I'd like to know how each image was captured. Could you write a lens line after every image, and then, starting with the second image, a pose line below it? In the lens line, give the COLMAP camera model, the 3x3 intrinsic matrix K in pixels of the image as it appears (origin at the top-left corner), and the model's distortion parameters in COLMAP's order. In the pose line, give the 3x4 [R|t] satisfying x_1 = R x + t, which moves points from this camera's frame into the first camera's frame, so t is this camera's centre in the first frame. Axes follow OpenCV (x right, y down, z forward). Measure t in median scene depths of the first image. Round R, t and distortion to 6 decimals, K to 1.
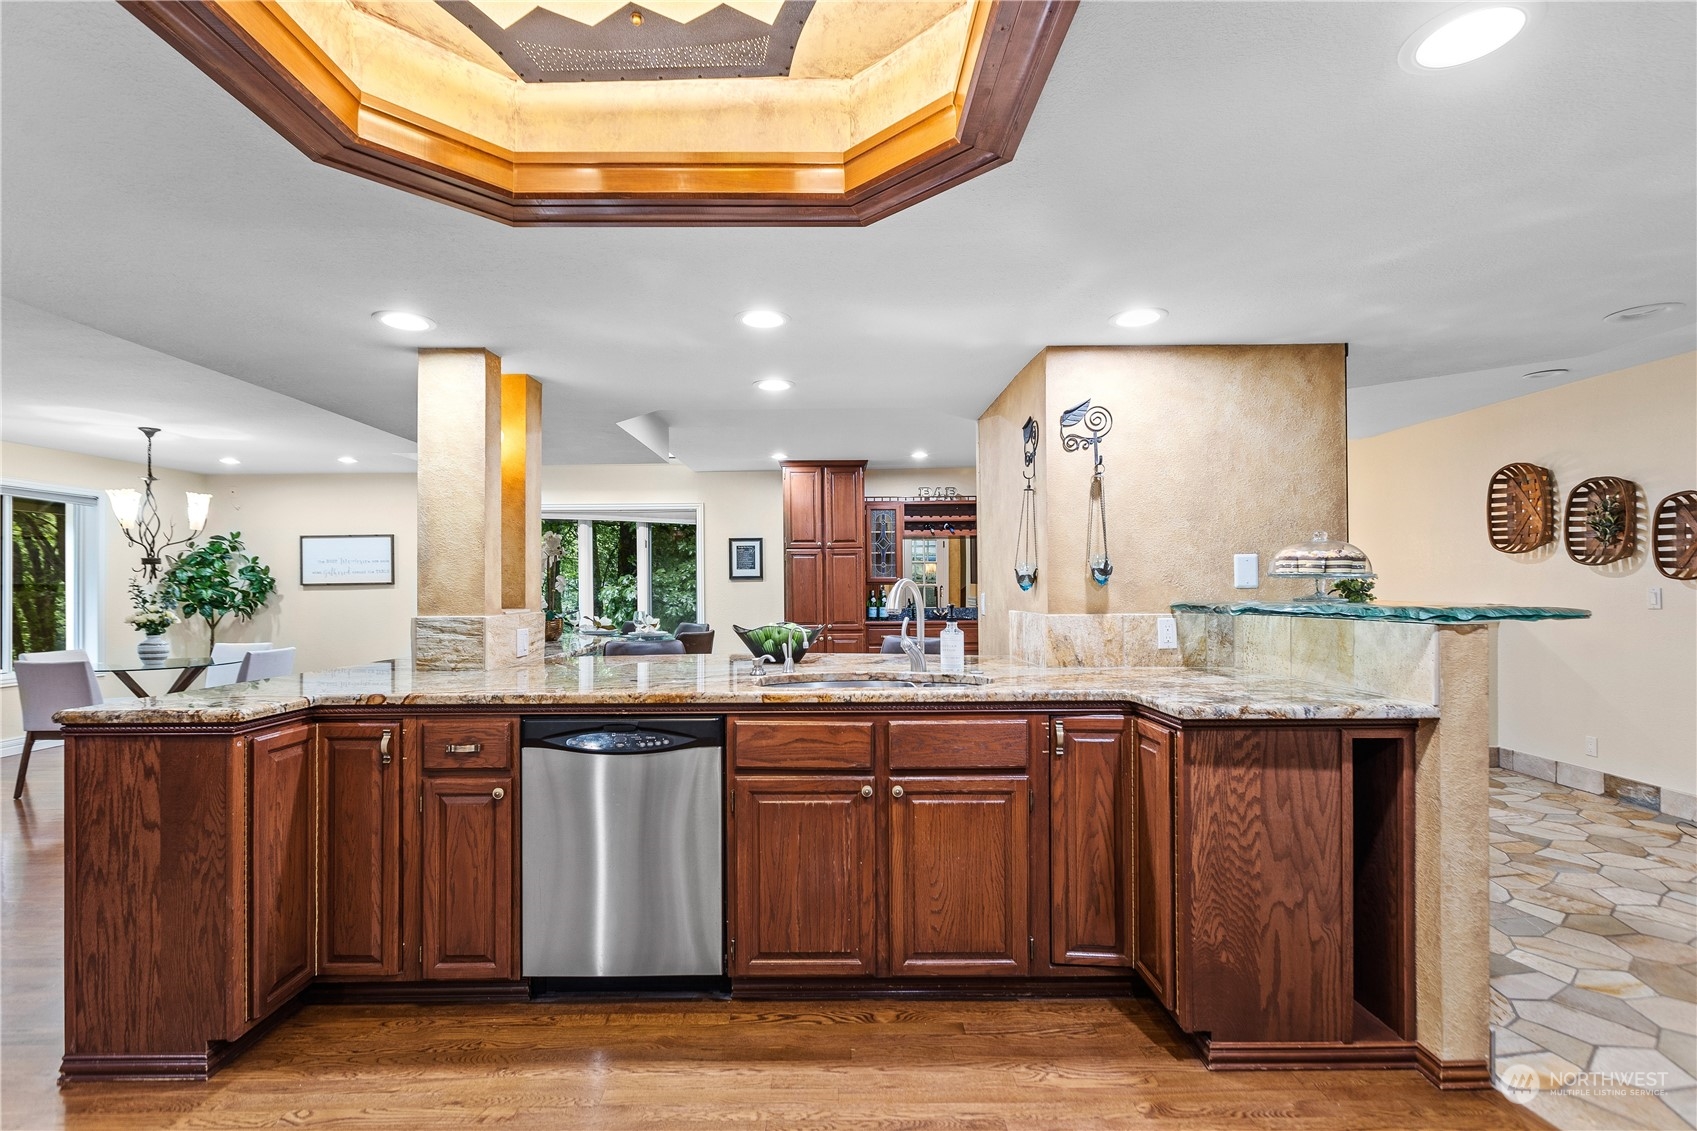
lens RADIAL K [[779.4, 0, 854.9], [0, 779.4, 587.3], [0, 0, 1]] dist [0.001650, -0.001591]
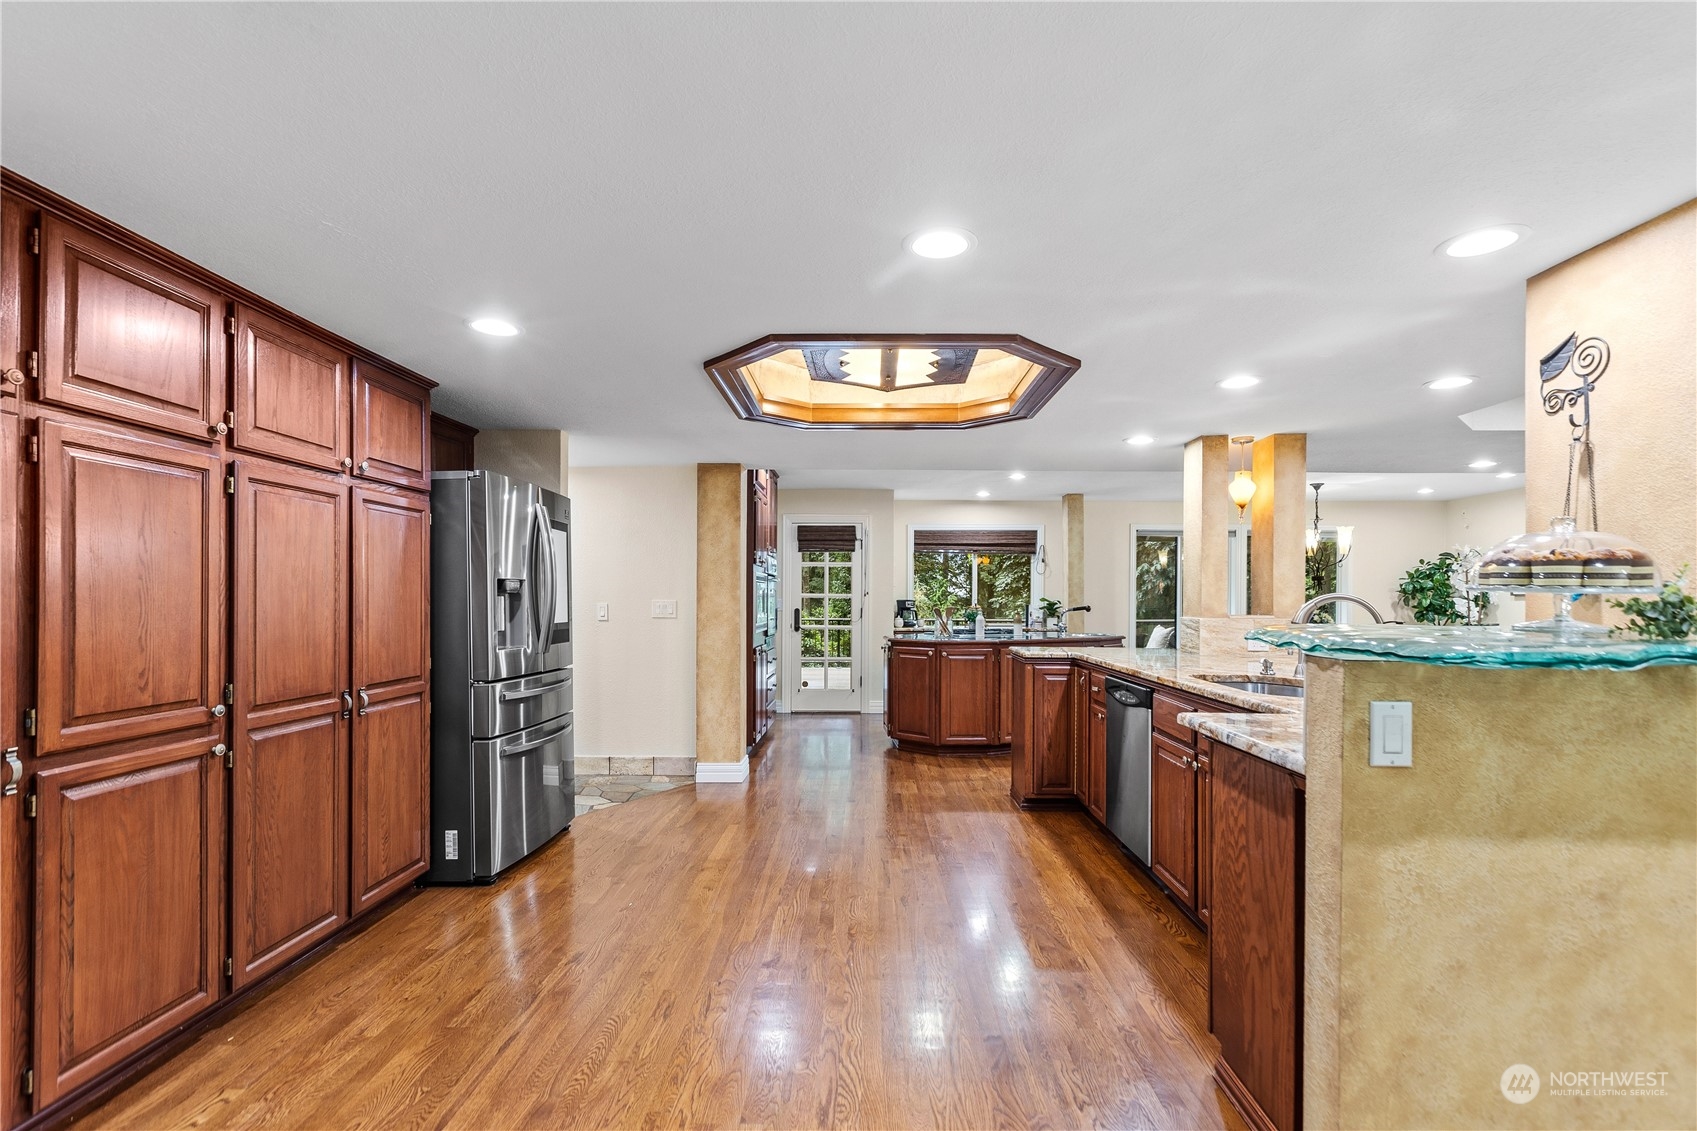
lens RADIAL K [[779.4, 0, 846.7], [0, 779.4, 599.6], [0, 0, 1]] dist [0.001650, -0.001591]
pose [[-0.037495, 0.009641, -0.999250, 0.698447], [-0.004975, 0.999939, 0.009834, -0.006350], [0.999284, 0.005340, -0.037445, 0.264018]]
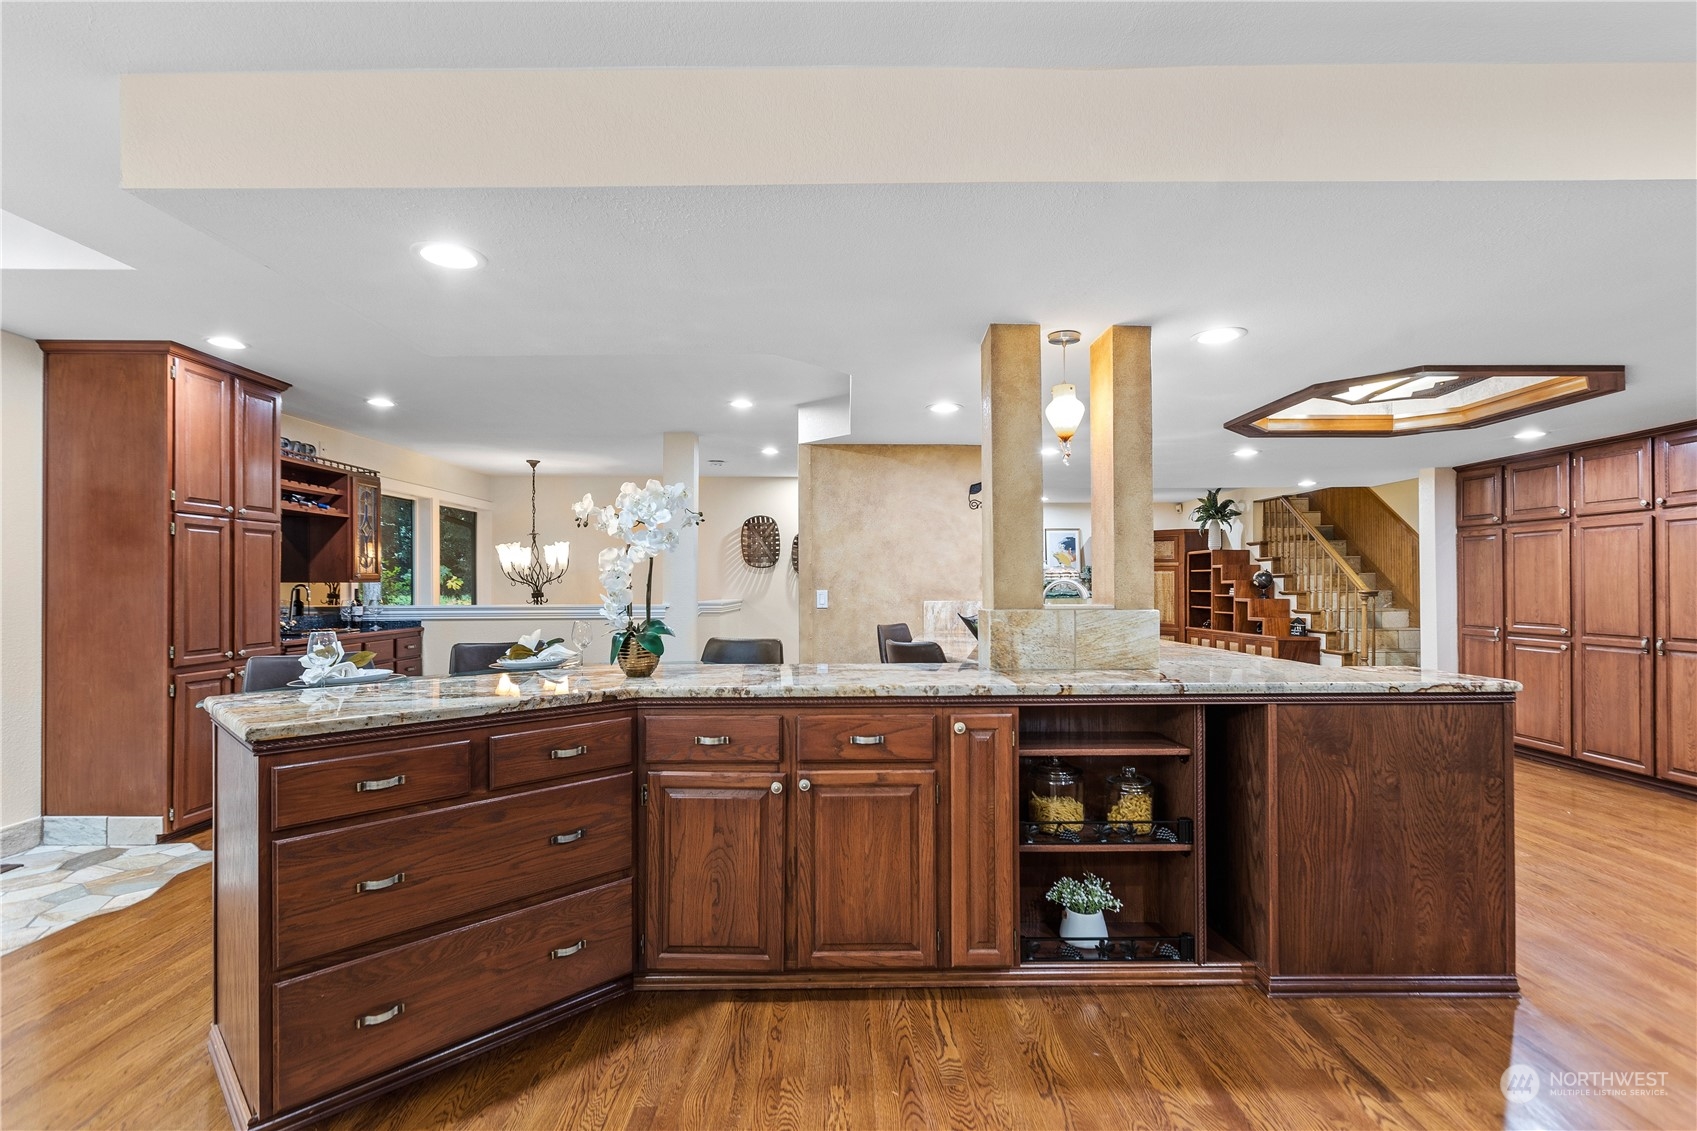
lens RADIAL K [[779.4, 0, 843.4], [0, 779.4, 582.9], [0, 0, 1]] dist [0.001650, -0.001591]
pose [[0.018743, 0.010776, 0.999766, -1.035186], [0.003180, 0.999936, -0.010837, 0.009327], [-0.999819, 0.003382, 0.018708, 0.930609]]
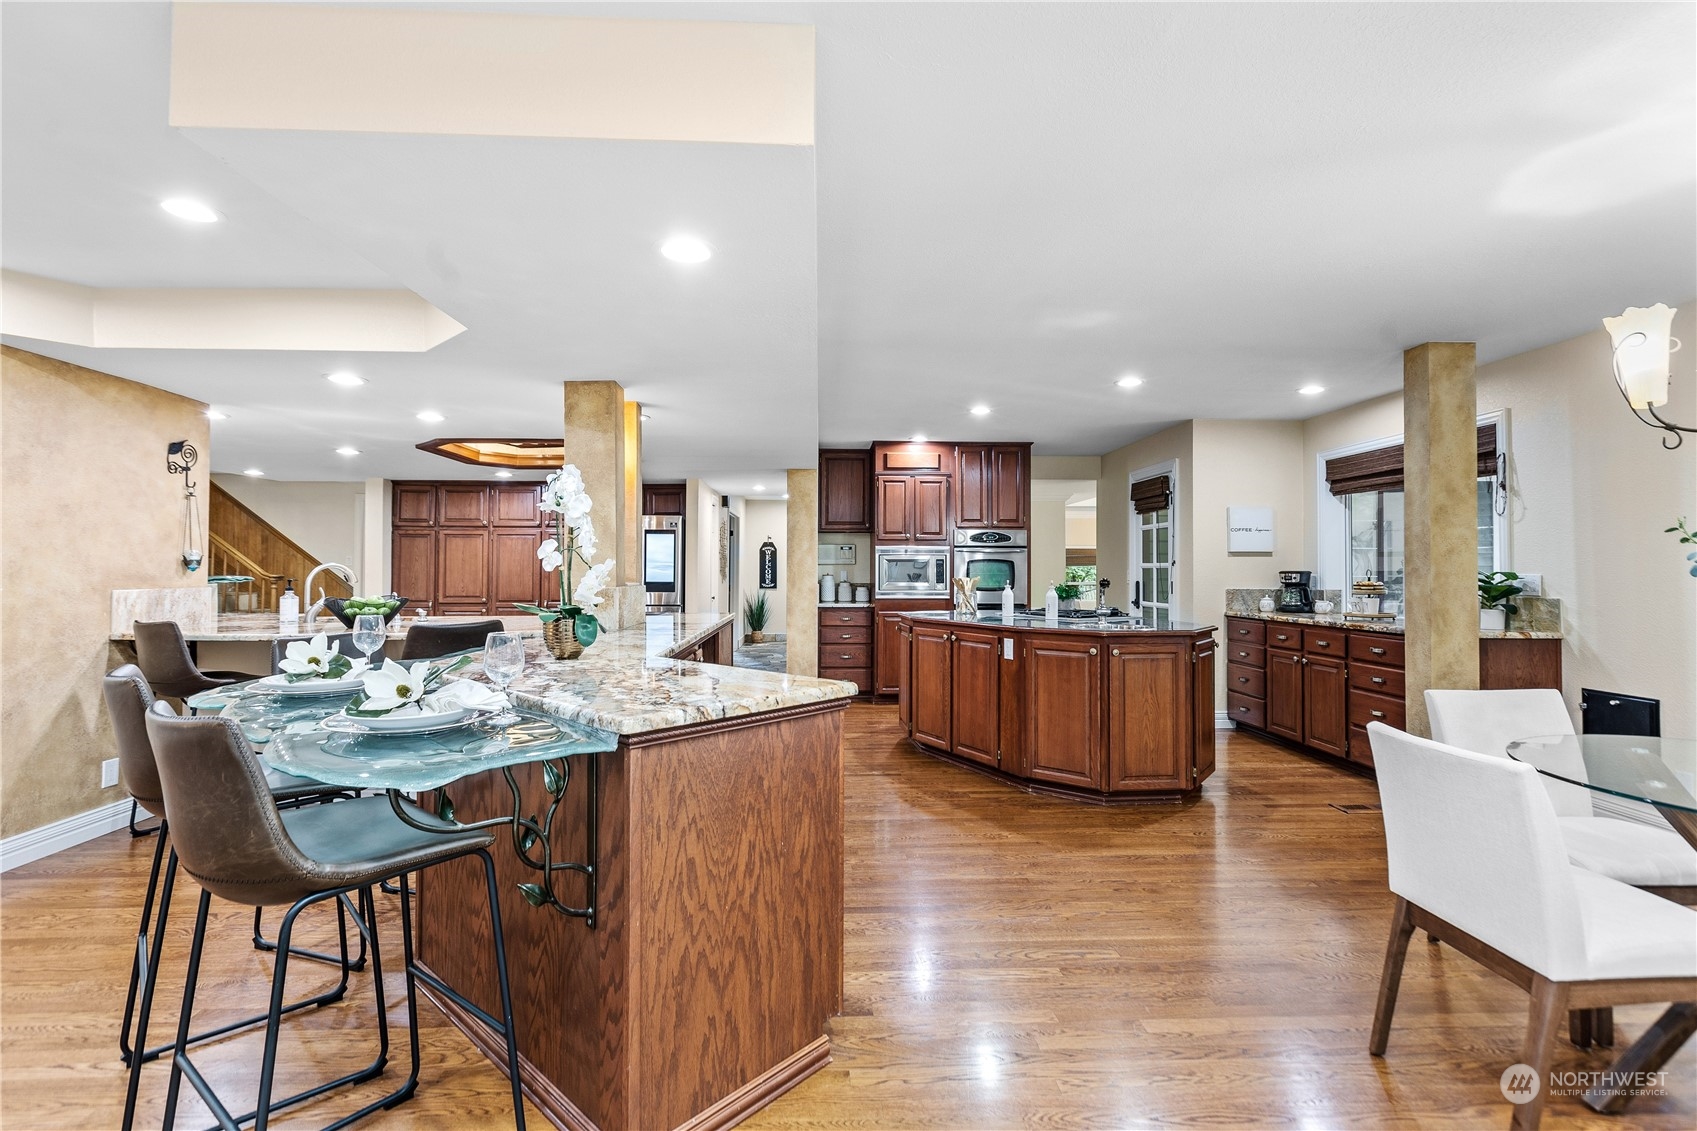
lens RADIAL K [[779.4, 0, 852.9], [0, 779.4, 557.5], [0, 0, 1]] dist [0.001650, -0.001591]
pose [[-0.999606, 0.006658, -0.027279, -0.635632], [0.007075, 0.999859, -0.015211, 0.006475], [0.027174, -0.015398, -0.999512, 1.726201]]
